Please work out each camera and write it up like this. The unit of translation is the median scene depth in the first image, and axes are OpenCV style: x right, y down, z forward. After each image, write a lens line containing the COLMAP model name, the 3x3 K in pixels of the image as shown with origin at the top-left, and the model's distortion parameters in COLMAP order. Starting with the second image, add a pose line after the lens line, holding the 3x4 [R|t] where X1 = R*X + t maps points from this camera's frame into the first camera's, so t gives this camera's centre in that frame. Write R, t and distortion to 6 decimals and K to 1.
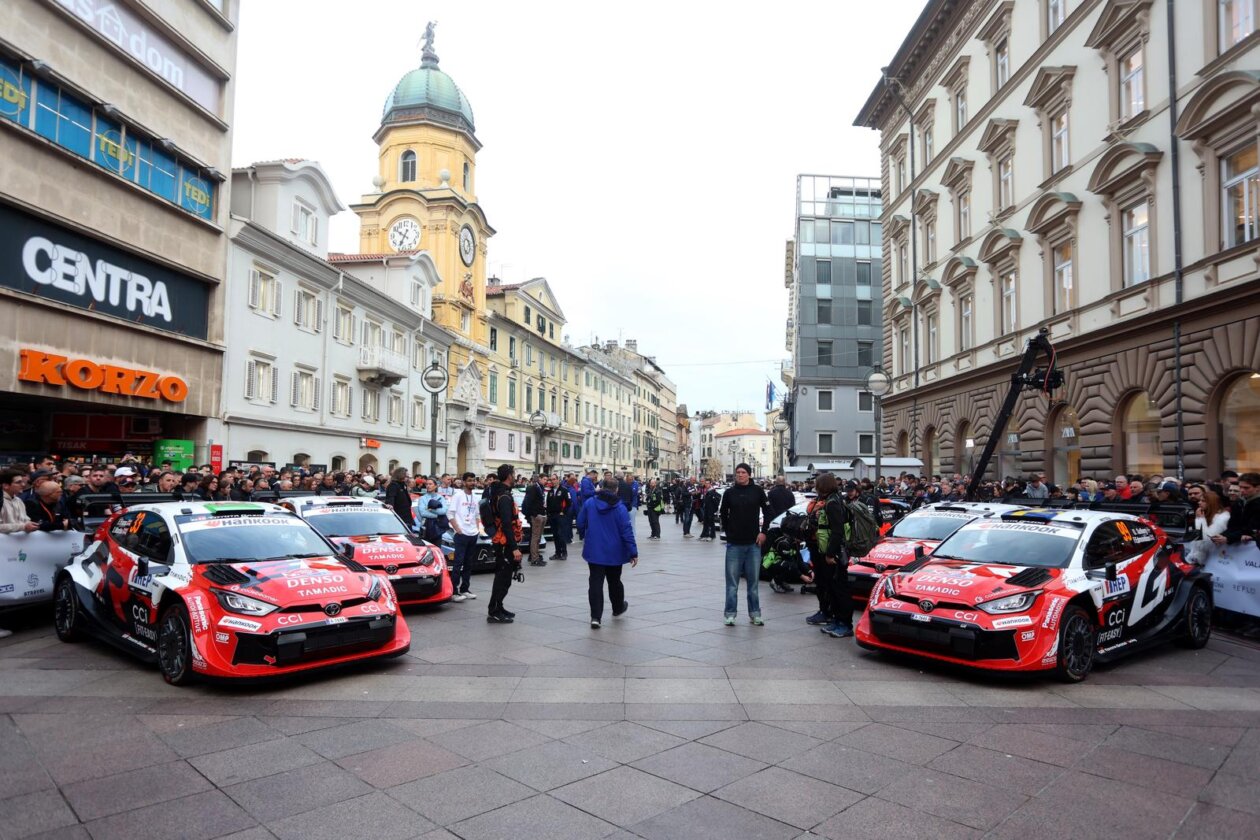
lens RADIAL K [[813.7, 0, 631.2], [0, 813.7, 436.4], [0, 0, 1]] dist [-0.064910, 0.052725]
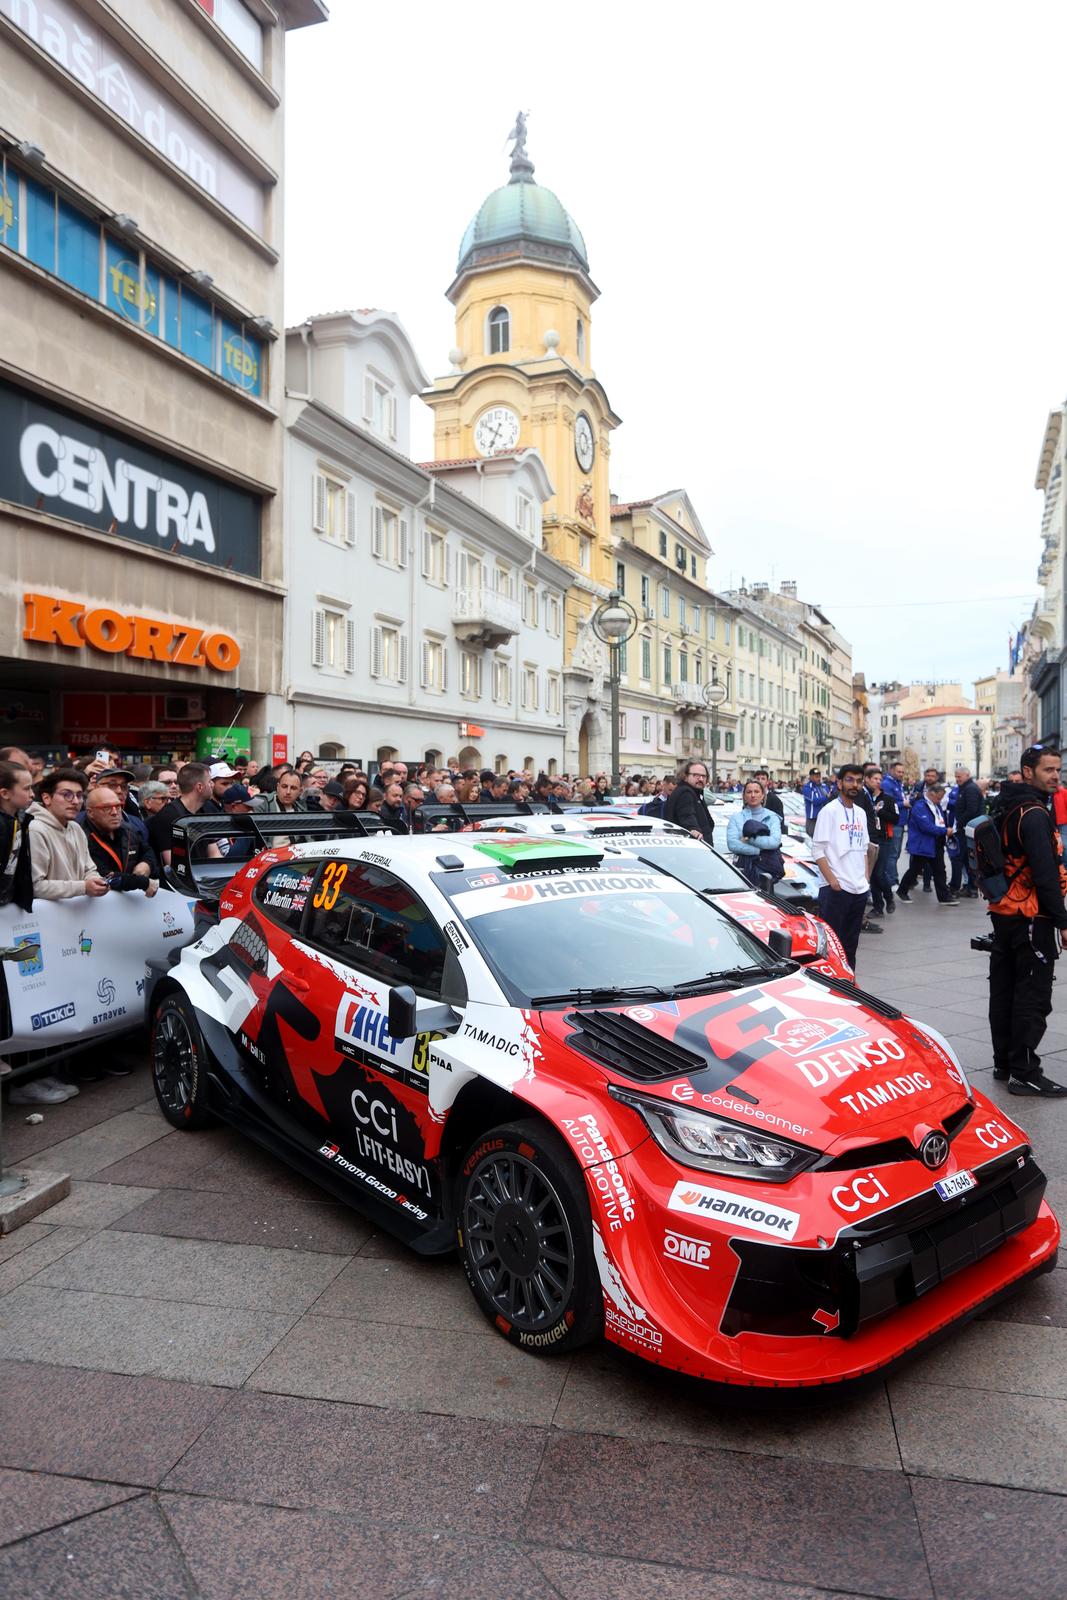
lens RADIAL K [[1102.3, 0, 533.5], [0, 1102.3, 800.0], [0, 0, 1]] dist [-0.055957, 0.070642]
pose [[0.978329, -0.003270, -0.207030, -0.109961], [0.017685, 0.997541, 0.067818, 0.006423], [0.206299, -0.070010, 0.975981, 0.126006]]
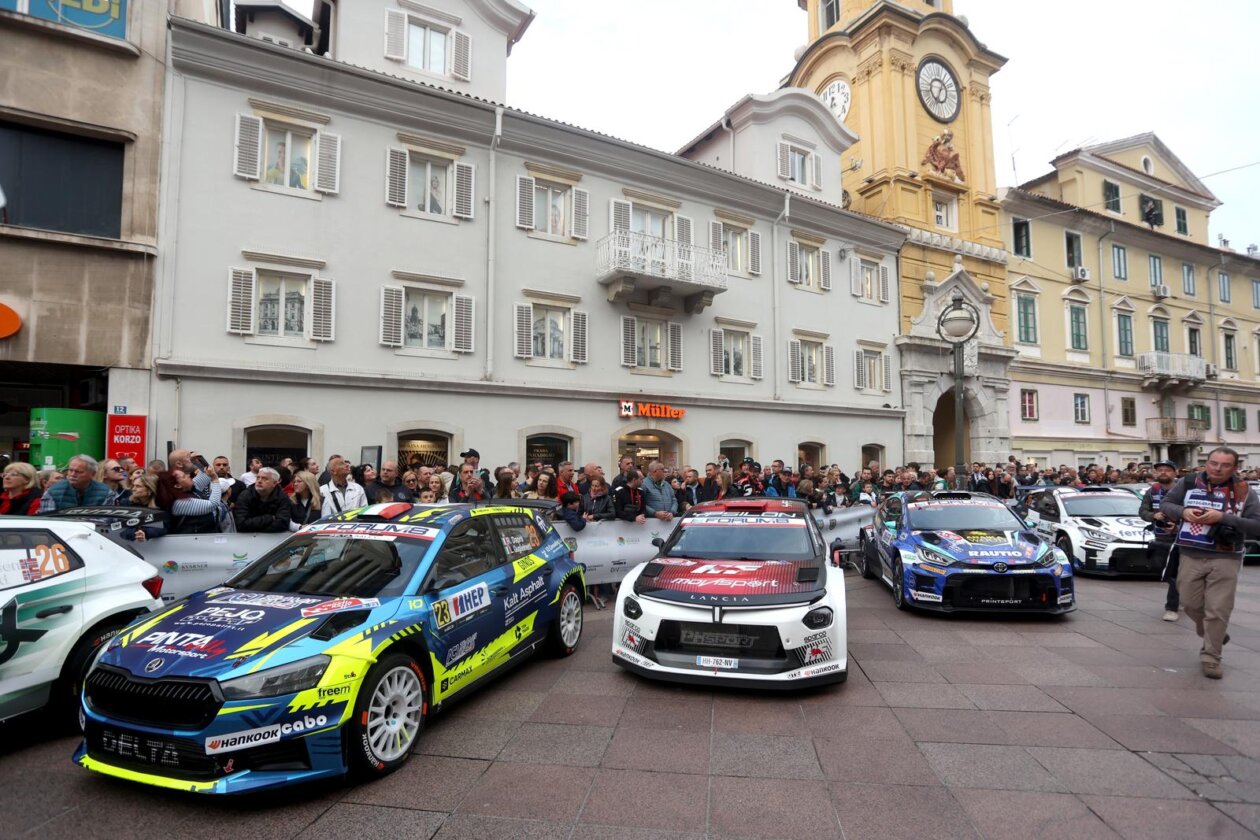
lens RADIAL K [[710.1, 0, 555.5], [0, 710.1, 443.4], [0, 0, 1]] dist [-0.066626, 0.025977]
pose [[0.597808, -0.049396, -0.800116, 0.056913], [0.053193, 0.998344, -0.021891, 0.056150], [0.799872, -0.029474, 0.599446, 0.927888]]
